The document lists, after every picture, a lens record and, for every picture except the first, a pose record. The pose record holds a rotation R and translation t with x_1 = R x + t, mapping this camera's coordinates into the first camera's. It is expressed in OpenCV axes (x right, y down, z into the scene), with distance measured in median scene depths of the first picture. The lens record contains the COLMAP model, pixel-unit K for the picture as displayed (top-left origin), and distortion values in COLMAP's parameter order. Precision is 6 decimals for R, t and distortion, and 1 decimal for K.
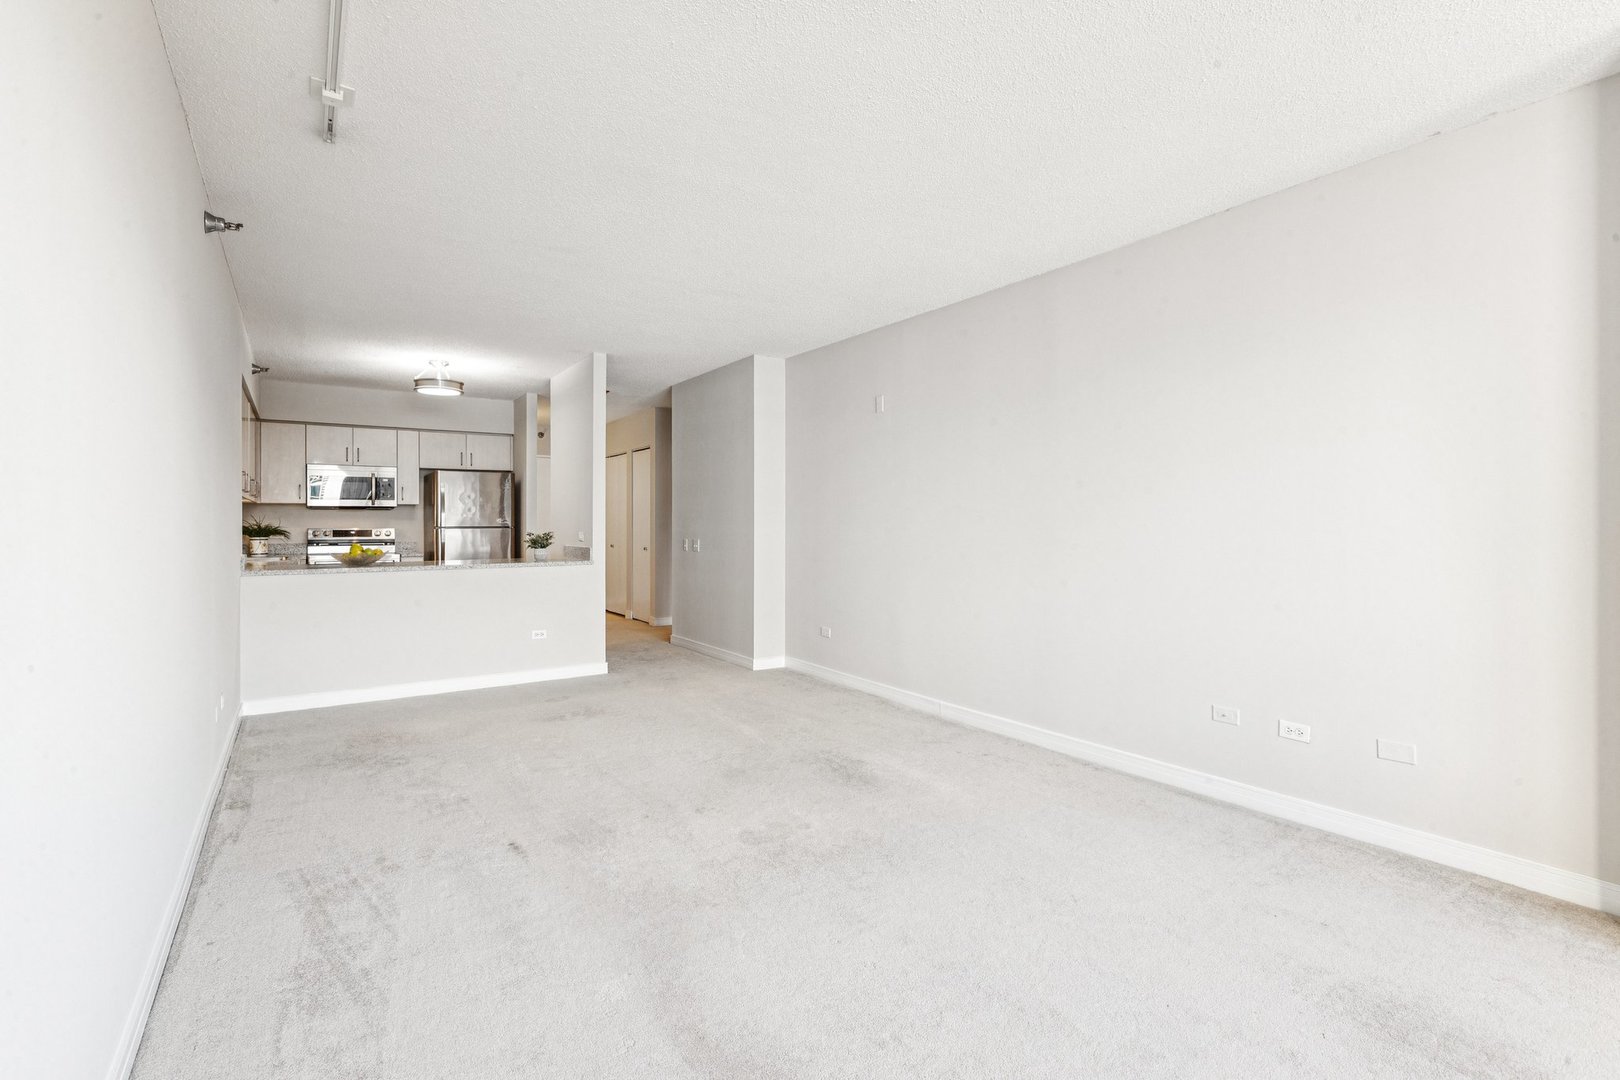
lens RADIAL K [[739.8, 0, 802.9], [0, 739.8, 526.3], [0, 0, 1]] dist [0.003633, -0.000748]
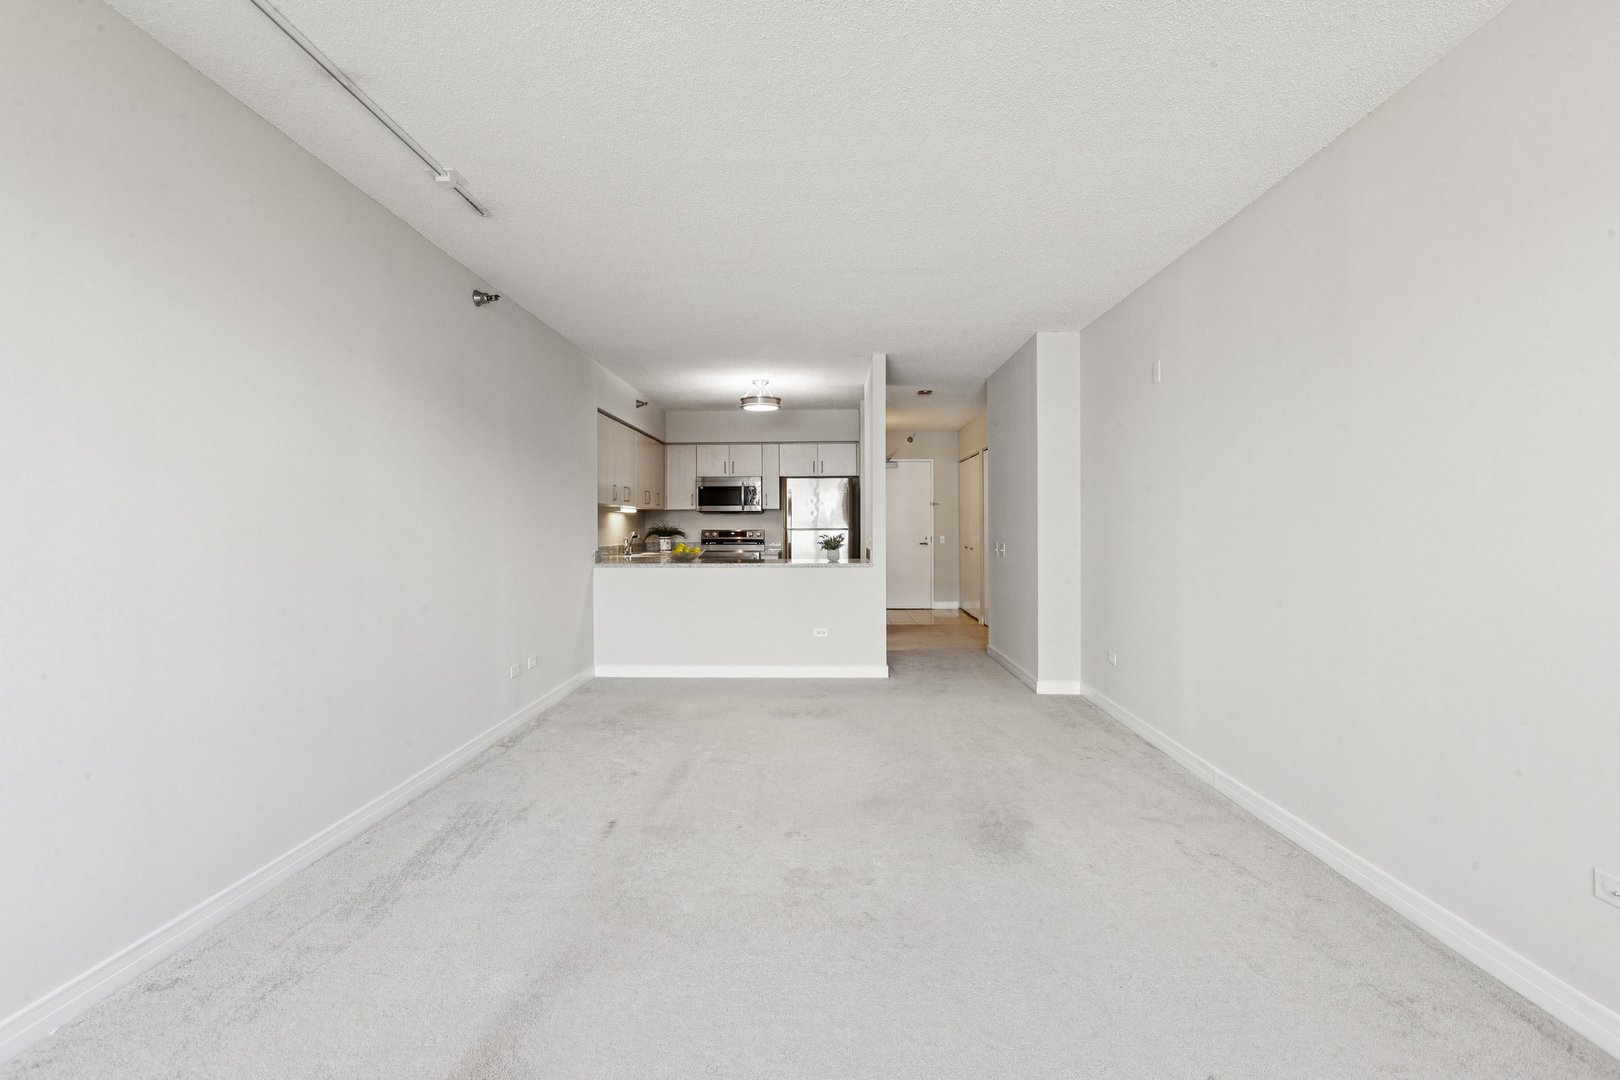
lens RADIAL K [[739.8, 0, 802.9], [0, 739.8, 526.3], [0, 0, 1]] dist [0.003633, -0.000748]
pose [[0.816285, -0.000396, -0.577650, 0.212341], [-0.000934, 0.999998, -0.002005, -0.000860], [0.577649, 0.002176, 0.816282, 0.127715]]
